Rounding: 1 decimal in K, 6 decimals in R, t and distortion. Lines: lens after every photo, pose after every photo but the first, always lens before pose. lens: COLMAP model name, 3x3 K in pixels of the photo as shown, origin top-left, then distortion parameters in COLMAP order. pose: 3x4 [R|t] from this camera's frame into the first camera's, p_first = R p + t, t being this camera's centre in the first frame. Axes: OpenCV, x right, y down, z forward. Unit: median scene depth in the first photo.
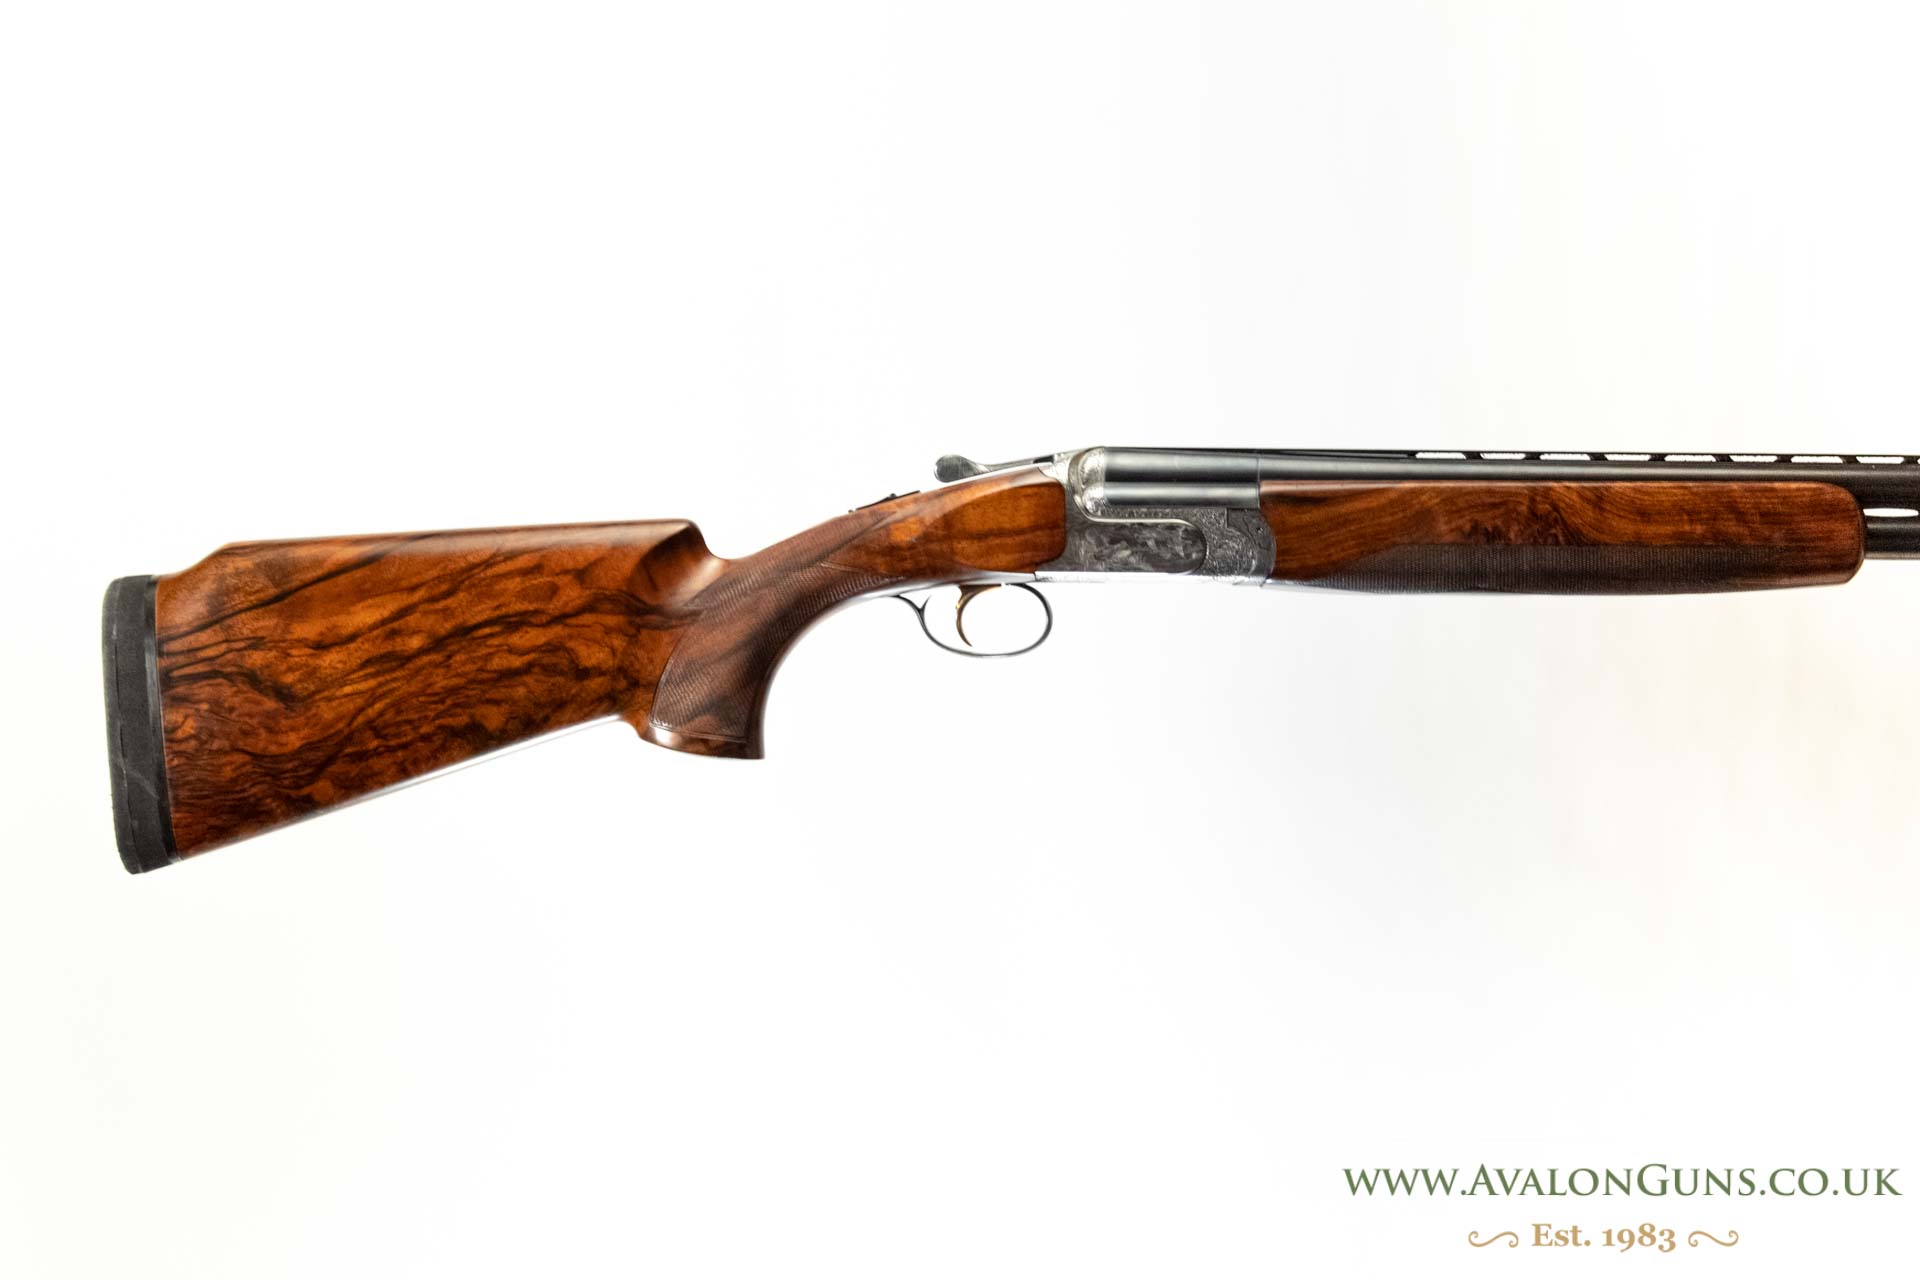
lens RADIAL K [[3926.5, 0, 956.9], [0, 3926.5, 639.8], [0, 0, 1]] dist [0.100355, 0.000000]
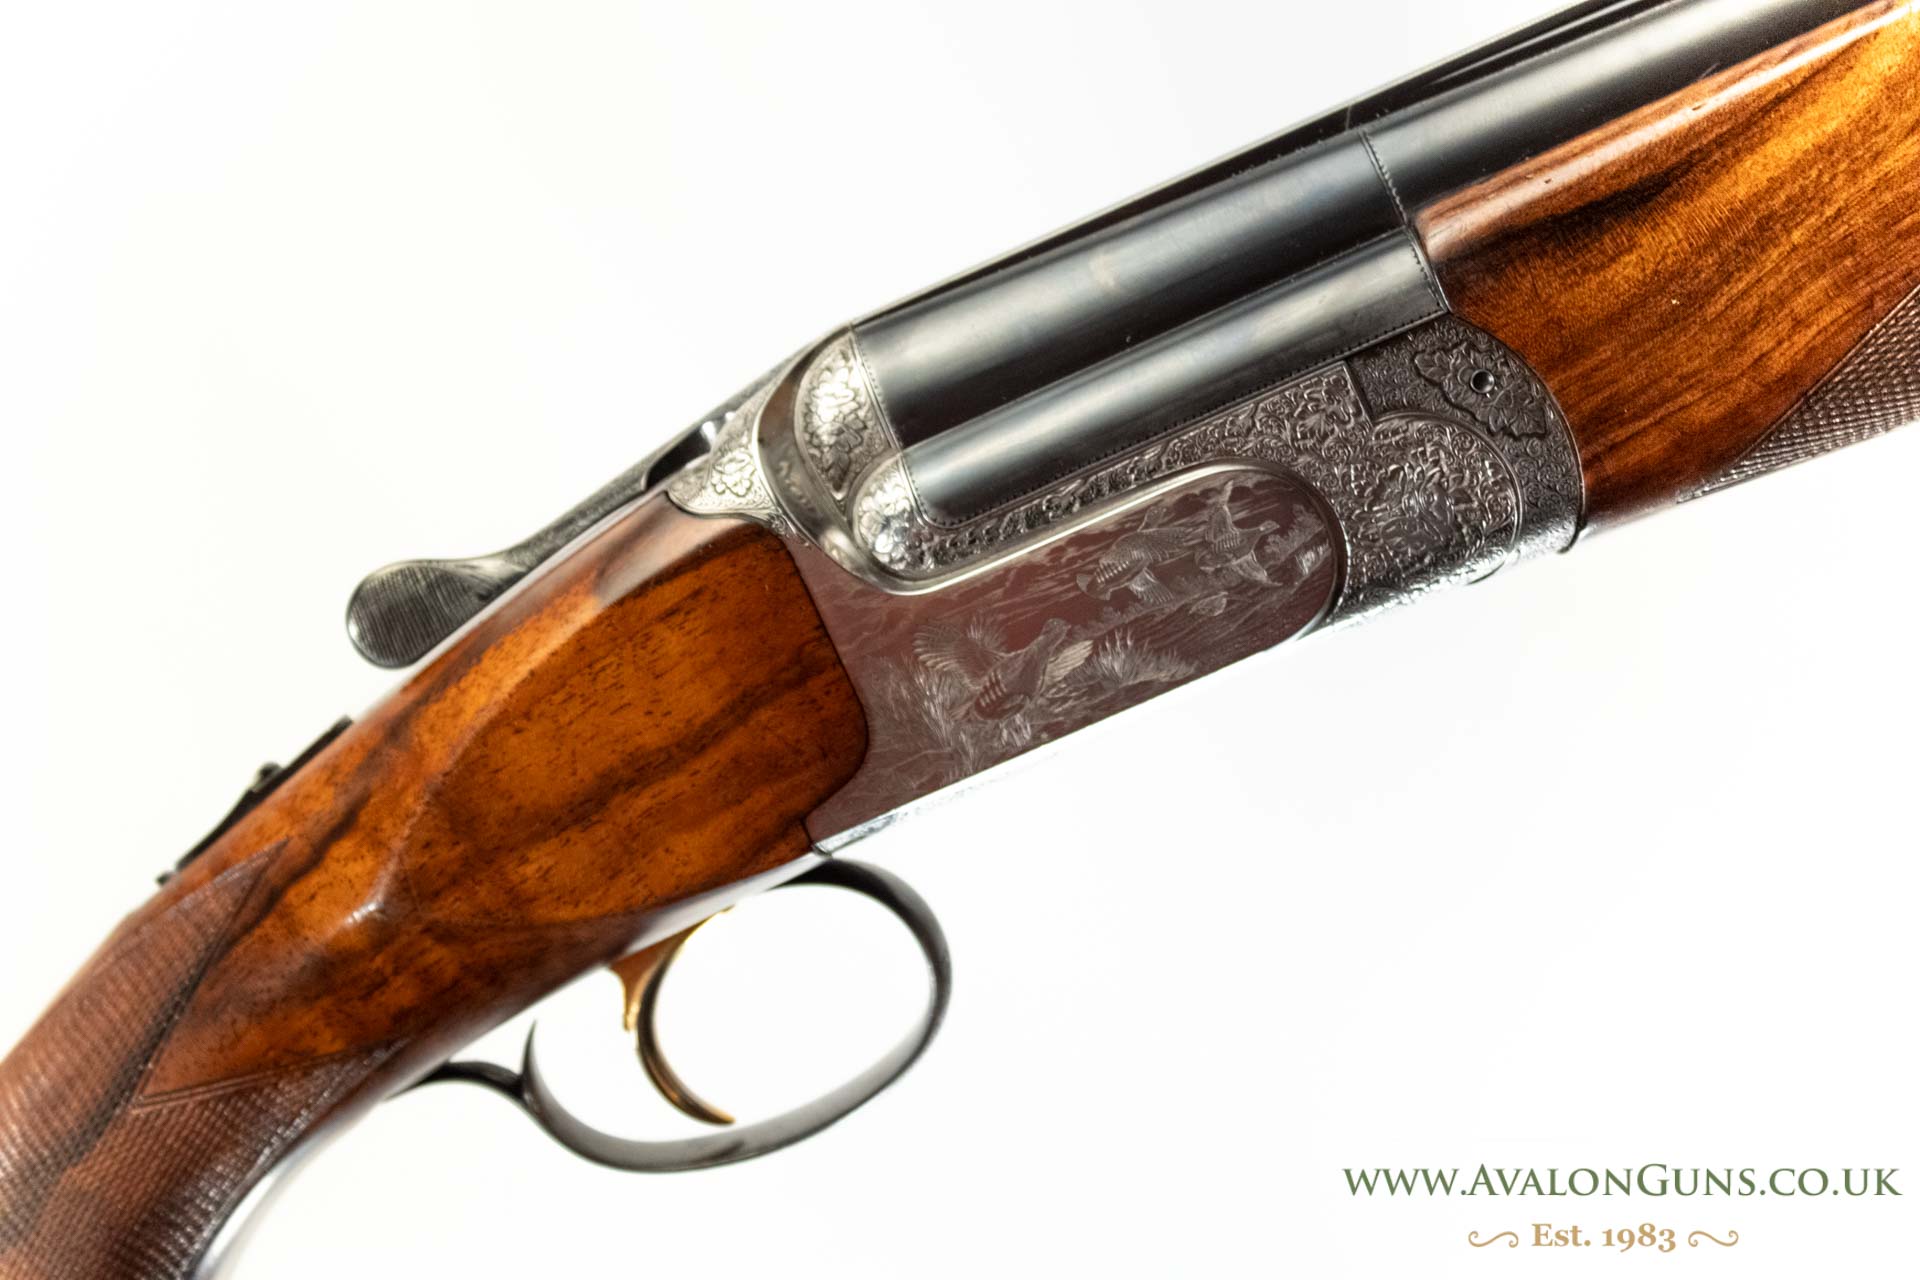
lens RADIAL K [[3942.4, 0, 964.1], [0, 3942.4, 639.4], [0, 0, 1]] dist [-0.011004, 0.000000]
pose [[0.907883, -0.416173, -0.050484, 0.050211], [0.419220, 0.901785, 0.105067, -0.055587], [0.001799, -0.116552, 0.993183, 0.721845]]
